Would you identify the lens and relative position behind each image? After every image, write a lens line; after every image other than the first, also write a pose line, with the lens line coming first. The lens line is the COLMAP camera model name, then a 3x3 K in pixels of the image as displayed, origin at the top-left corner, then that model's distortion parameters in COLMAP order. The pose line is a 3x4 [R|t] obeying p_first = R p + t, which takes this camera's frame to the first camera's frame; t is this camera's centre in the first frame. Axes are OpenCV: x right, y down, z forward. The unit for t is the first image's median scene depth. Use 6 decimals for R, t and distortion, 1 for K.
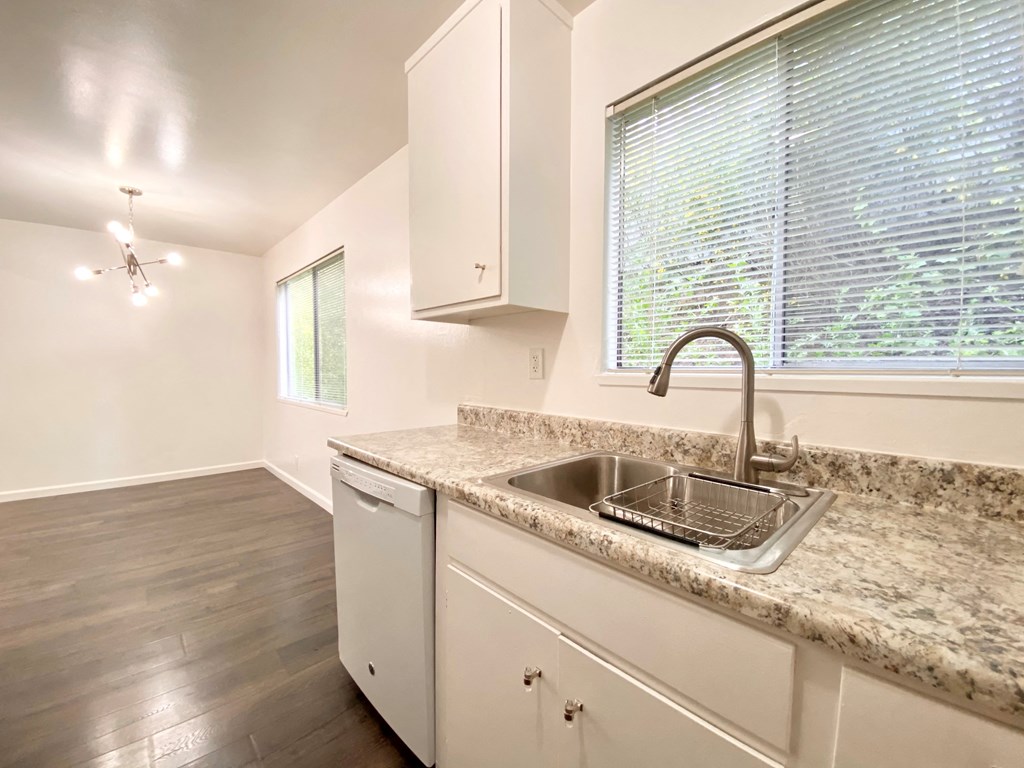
lens RADIAL K [[415.8, 0, 505.9], [0, 415.8, 381.8], [0, 0, 1]] dist [0.017720, -0.018419]
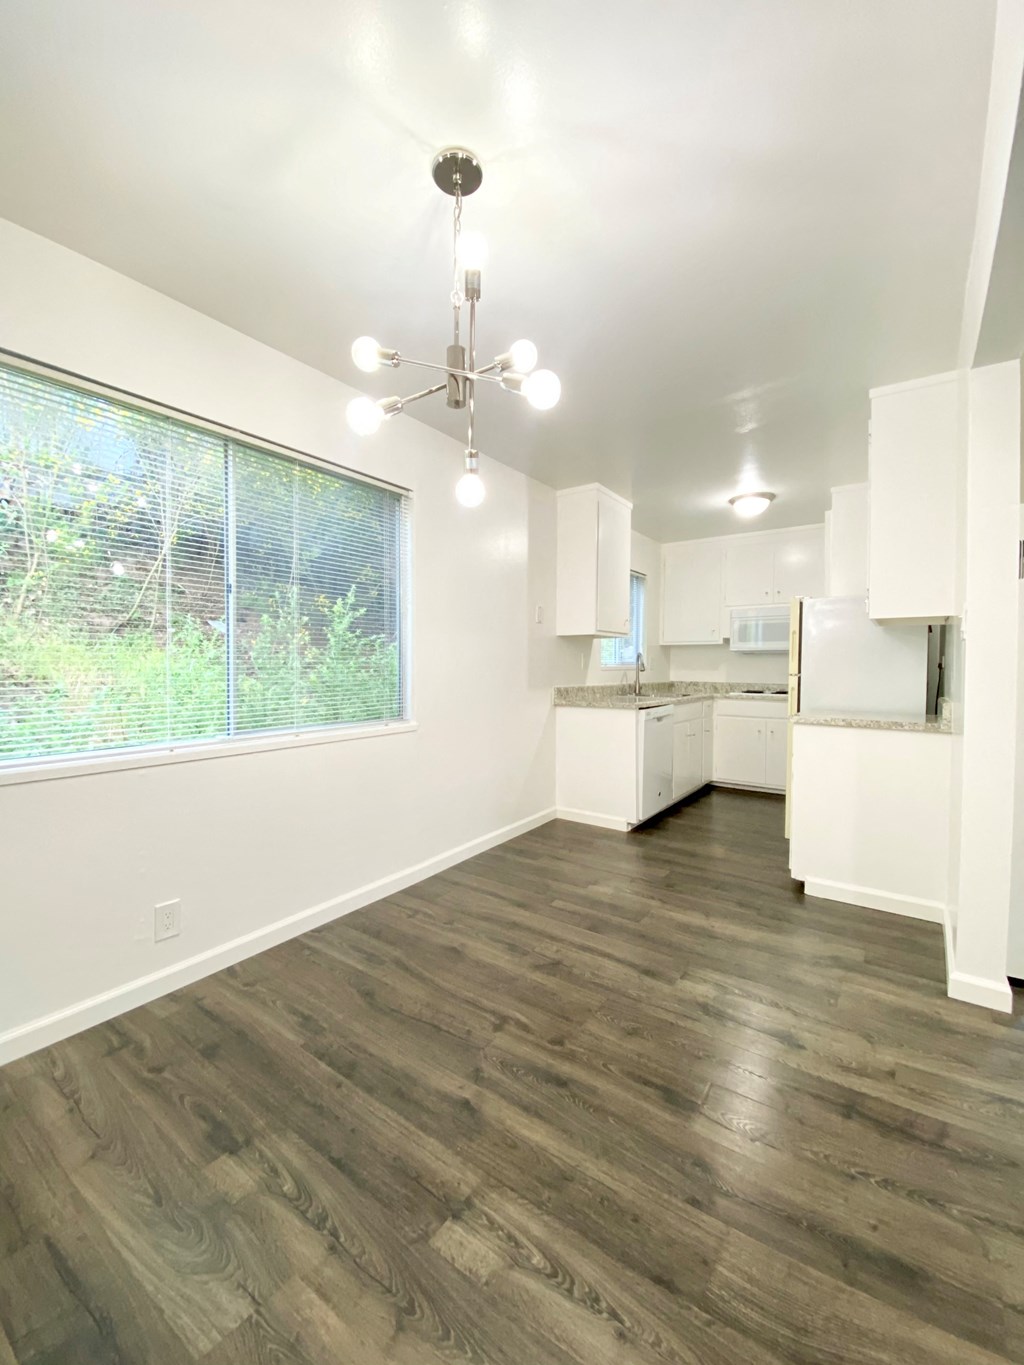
lens RADIAL K [[554.3, 0, 514.0], [0, 554.3, 675.0], [0, 0, 1]] dist [0.017720, -0.018419]
pose [[-0.202934, -0.020828, 0.978971, -2.079727], [0.030388, 0.999158, 0.027557, -0.050033], [-0.978721, 0.035341, -0.202130, 1.587255]]
